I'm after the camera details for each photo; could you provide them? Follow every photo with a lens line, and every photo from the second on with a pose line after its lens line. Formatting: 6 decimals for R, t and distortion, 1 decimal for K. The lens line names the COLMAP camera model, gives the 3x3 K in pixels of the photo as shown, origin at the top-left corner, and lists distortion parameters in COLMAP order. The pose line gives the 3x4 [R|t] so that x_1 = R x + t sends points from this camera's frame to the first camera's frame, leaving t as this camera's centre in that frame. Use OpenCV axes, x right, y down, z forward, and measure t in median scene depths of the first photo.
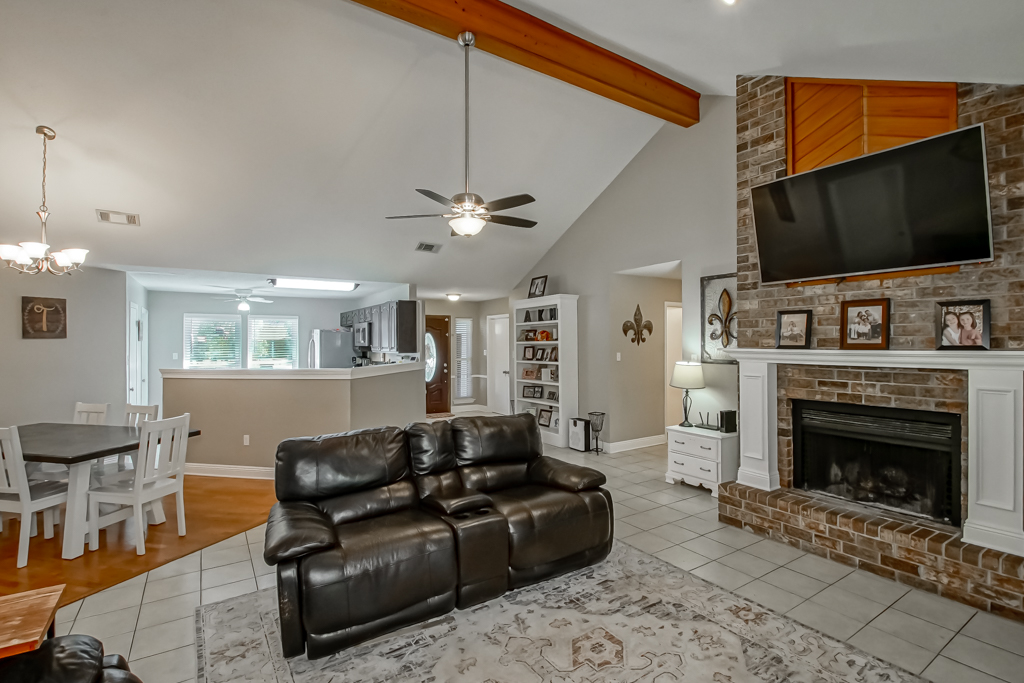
lens RADIAL K [[465.7, 0, 511.6], [0, 465.7, 338.3], [0, 0, 1]] dist [0.003045, -0.009373]
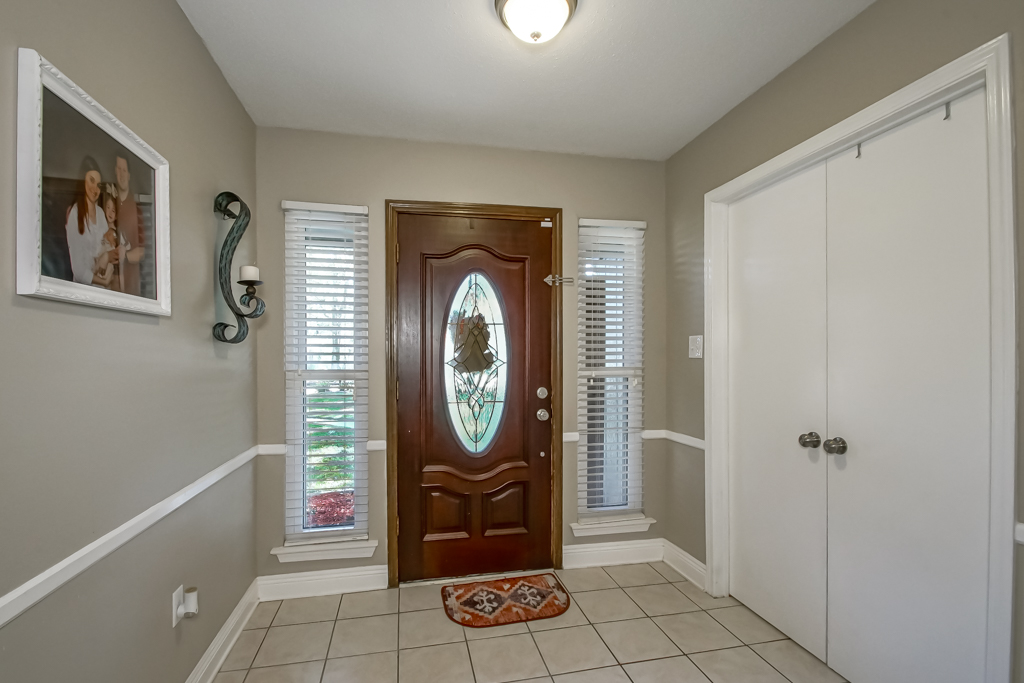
lens RADIAL K [[465.7, 0, 513.1], [0, 465.7, 341.4], [0, 0, 1]] dist [0.003045, -0.009373]
pose [[0.934747, -0.002380, -0.355306, -0.062215], [0.000477, 0.999985, -0.005444, 0.028976], [0.355314, 0.004919, 0.934734, 0.742134]]
